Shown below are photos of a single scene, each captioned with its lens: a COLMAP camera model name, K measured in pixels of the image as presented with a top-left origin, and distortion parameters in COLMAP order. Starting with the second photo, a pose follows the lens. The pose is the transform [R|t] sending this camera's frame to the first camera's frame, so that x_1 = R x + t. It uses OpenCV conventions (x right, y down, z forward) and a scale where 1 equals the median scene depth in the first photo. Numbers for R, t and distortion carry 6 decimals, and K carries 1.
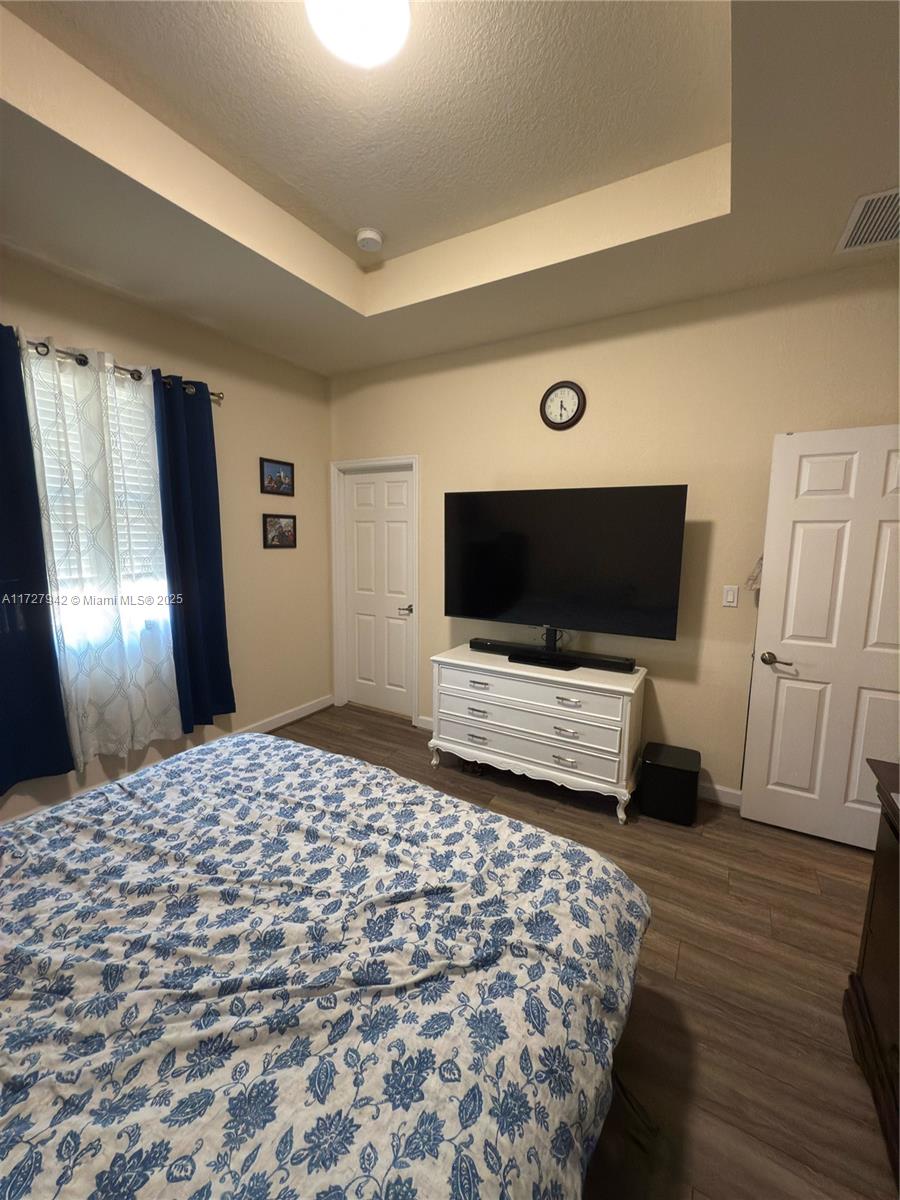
lens RADIAL K [[477.0, 0, 450.0], [0, 477.0, 600.0], [0, 0, 1]] dist [0.003071, -0.000137]
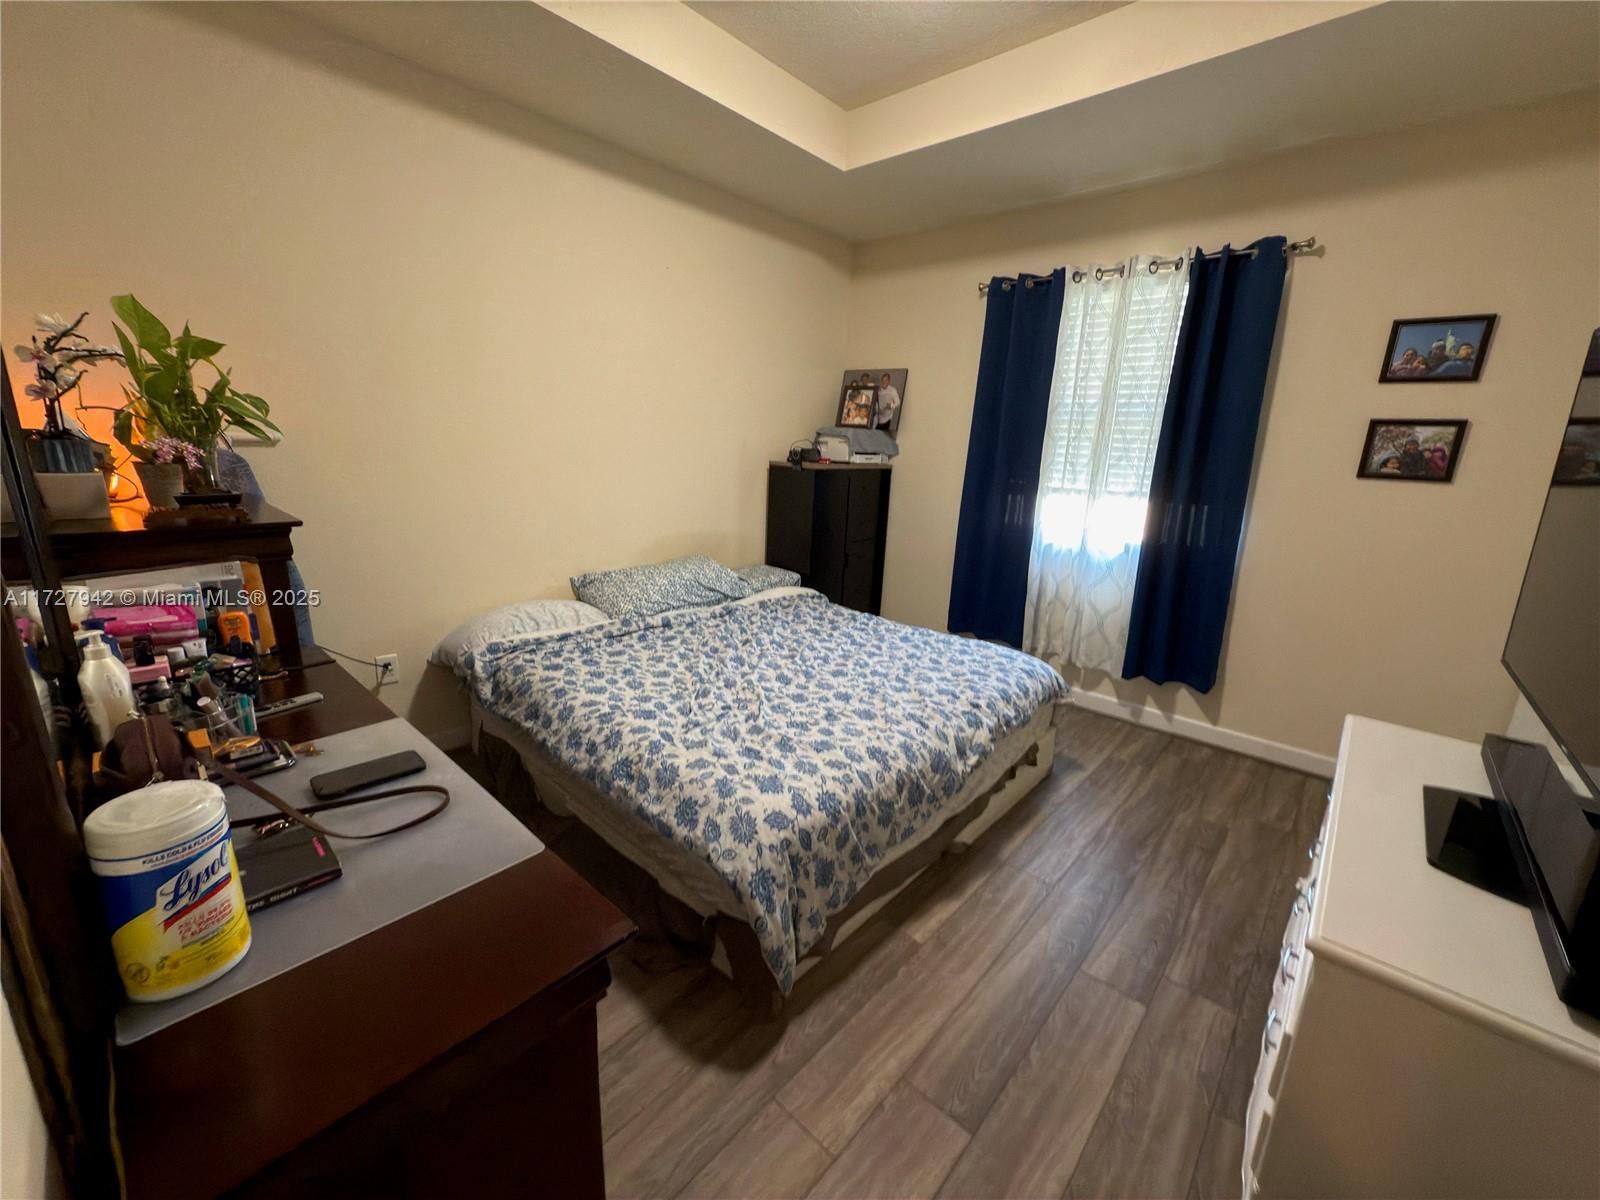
lens RADIAL K [[636.0, 0, 805.9], [0, 636.0, 597.7], [0, 0, 1]] dist [0.003071, -0.000137]
pose [[-0.197442, 0.213486, -0.956786, 0.693844], [-0.175862, 0.952453, 0.248810, -0.054154], [0.964411, 0.217388, -0.150510, 0.615525]]
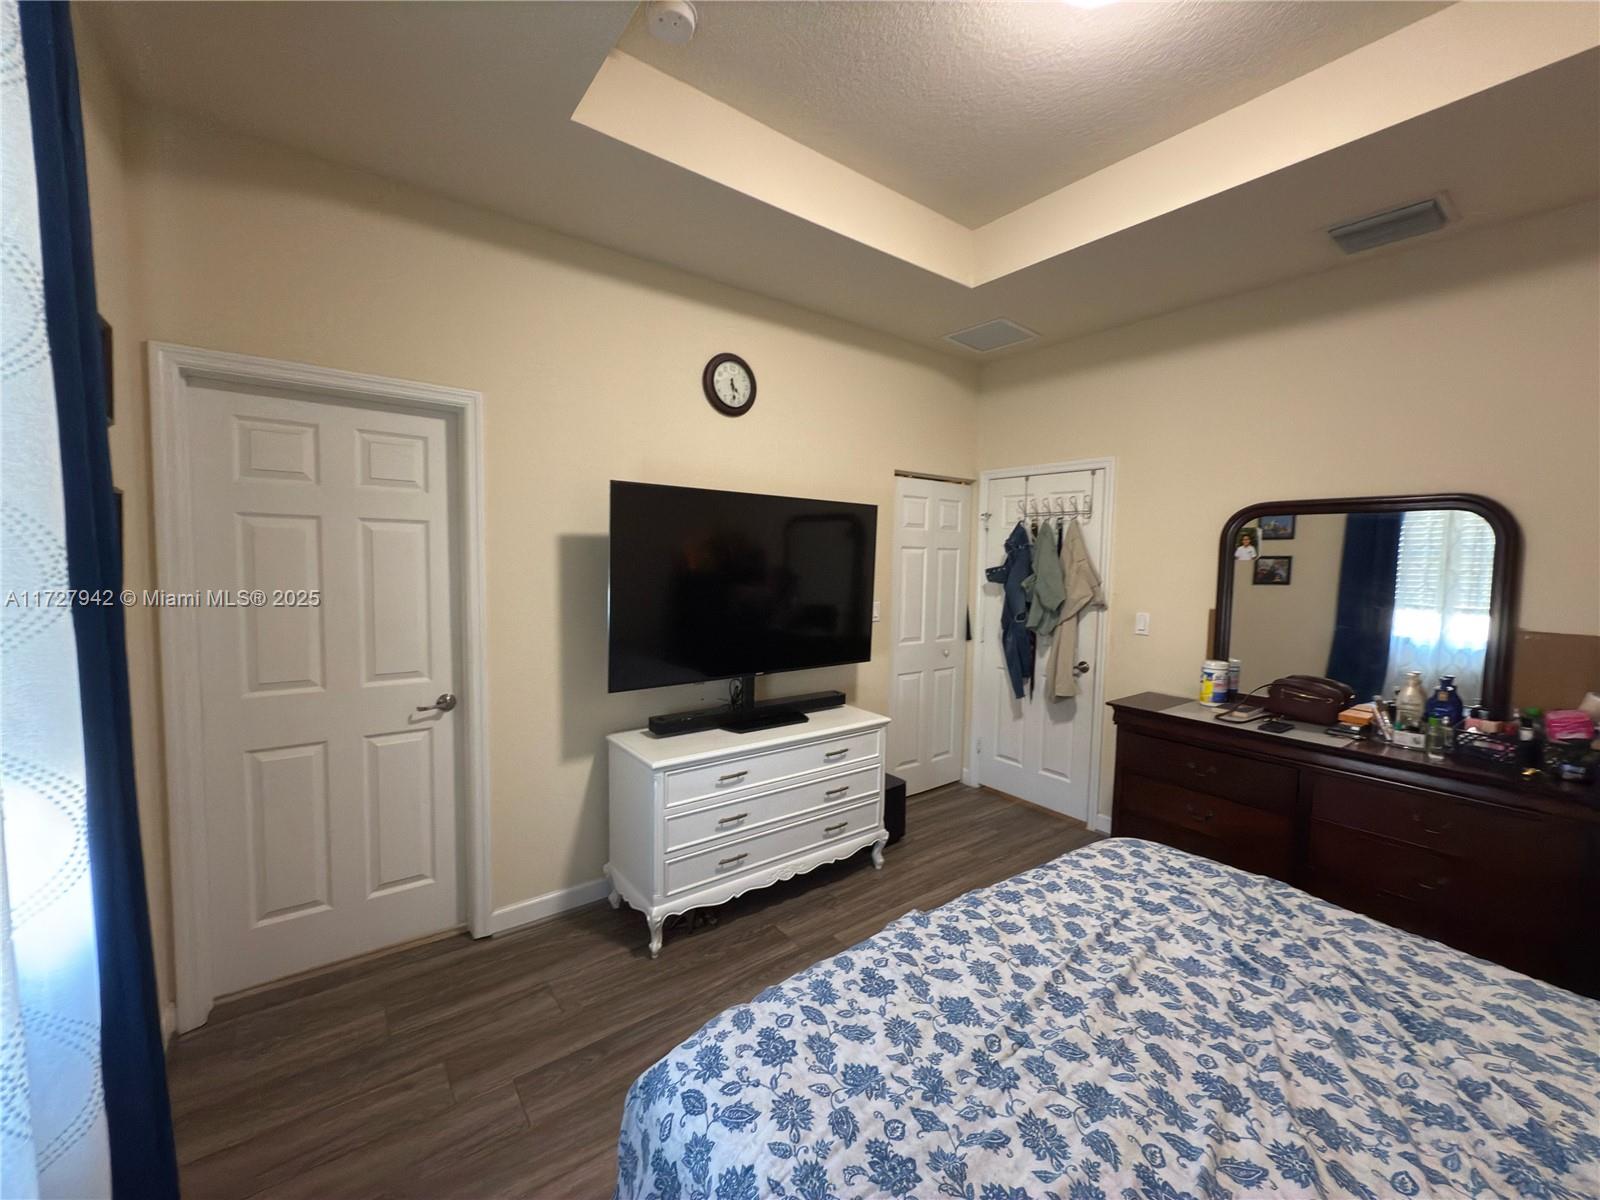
lens RADIAL K [[636.2, 0, 802.1], [0, 636.2, 594.6], [0, 0, 1]] dist [-0.000746, -0.000248]
pose [[0.378848, -0.059817, 0.923524, -0.733445], [0.110438, 0.993700, 0.019058, -0.086218], [-0.918846, 0.094772, 0.383068, 0.573842]]
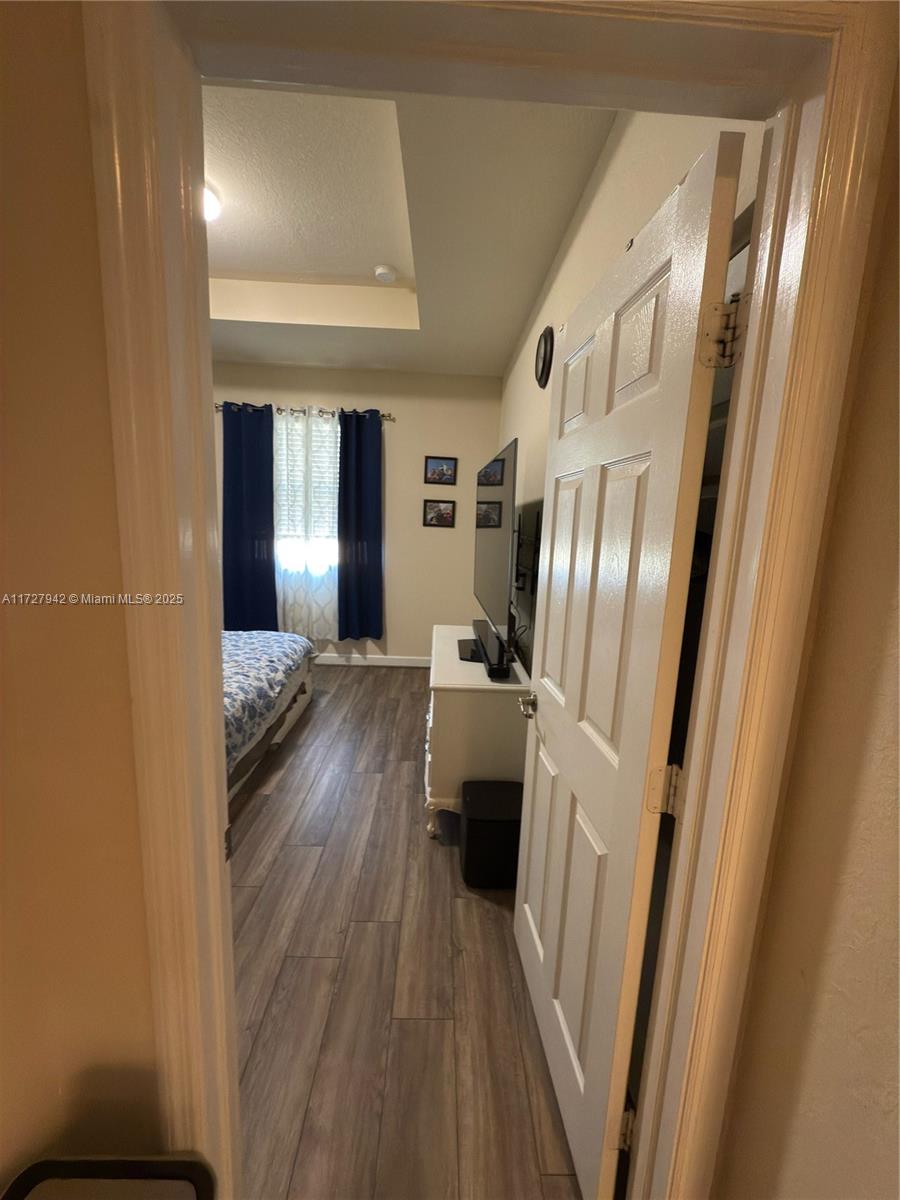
lens RADIAL K [[477.0, 0, 450.0], [0, 477.0, 600.0], [0, 0, 1]] dist [0.003071, -0.000137]
pose [[0.527049, 0.151264, -0.836265, 0.970462], [-0.154209, 0.984718, 0.080927, -0.033925], [0.835726, 0.086307, 0.542321, 0.475397]]
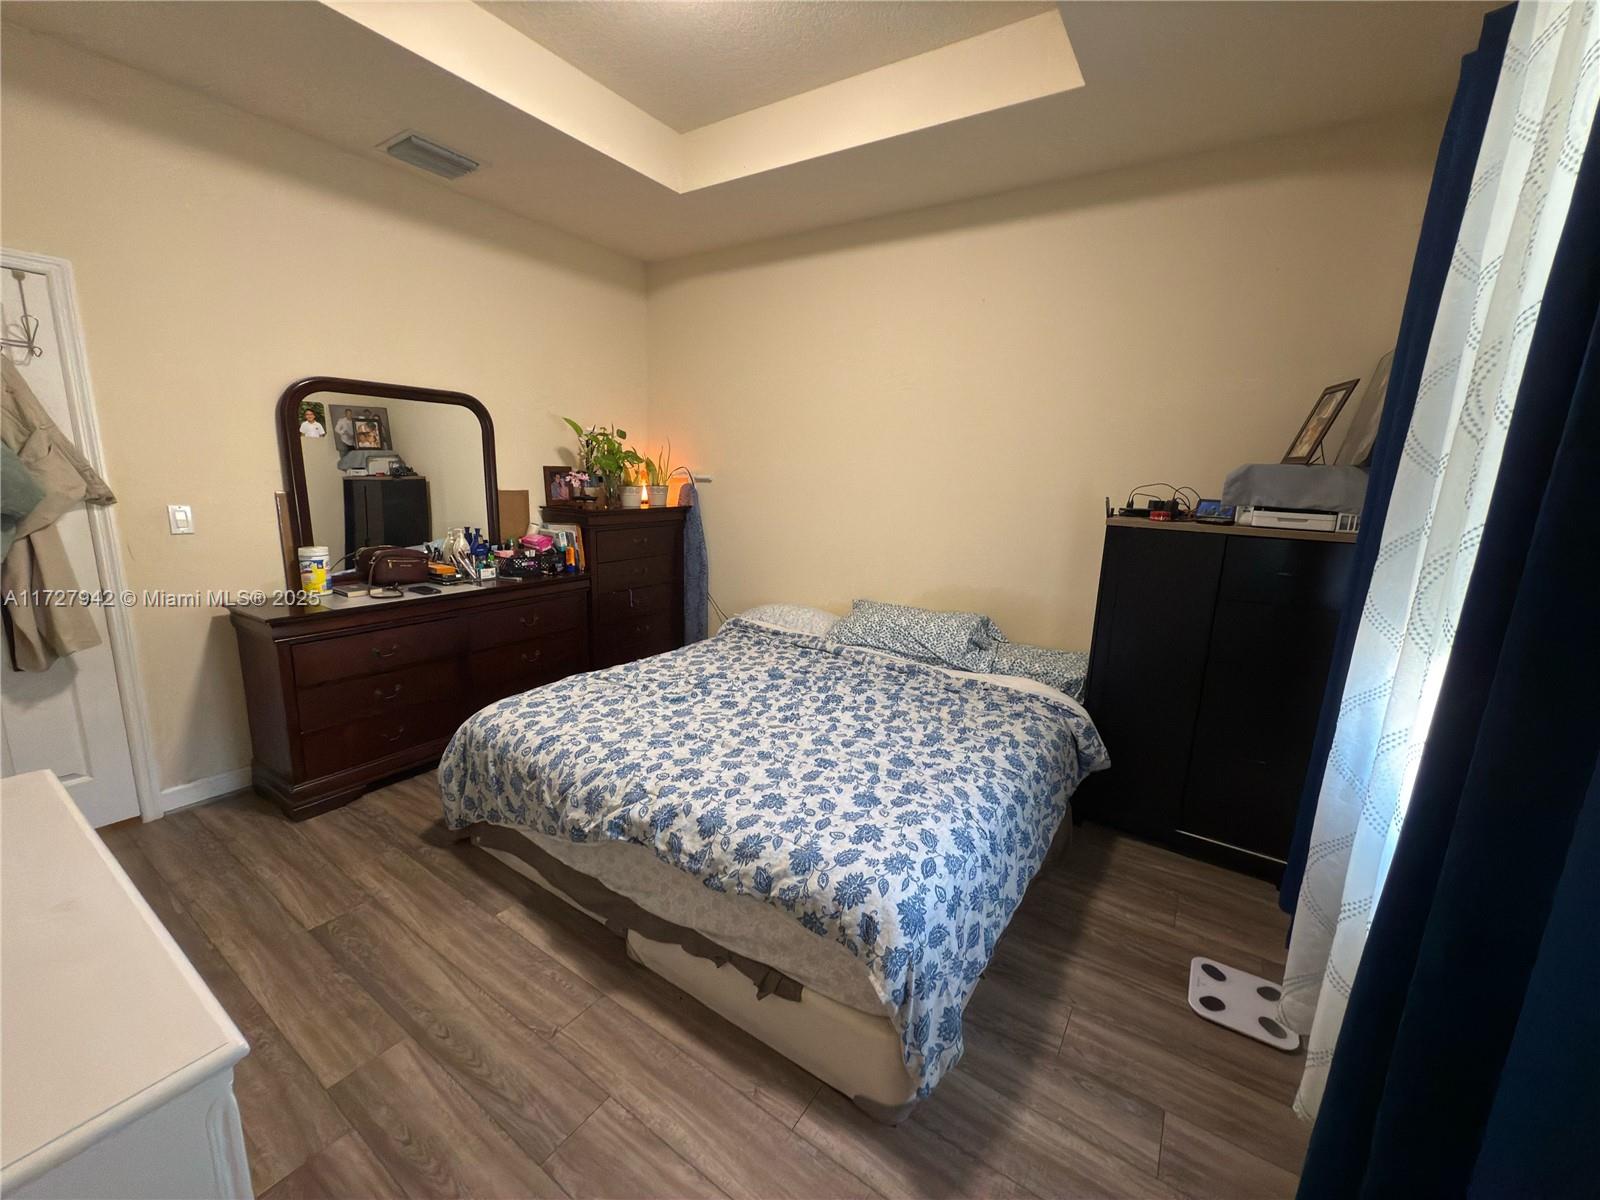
lens RADIAL K [[636.2, 0, 802.1], [0, 636.2, 594.6], [0, 0, 1]] dist [-0.000746, -0.000248]
pose [[-0.997354, -0.057008, 0.045121, -0.298219], [-0.039376, 0.945261, 0.323930, -0.163204], [-0.061118, 0.321296, -0.945005, 1.287874]]
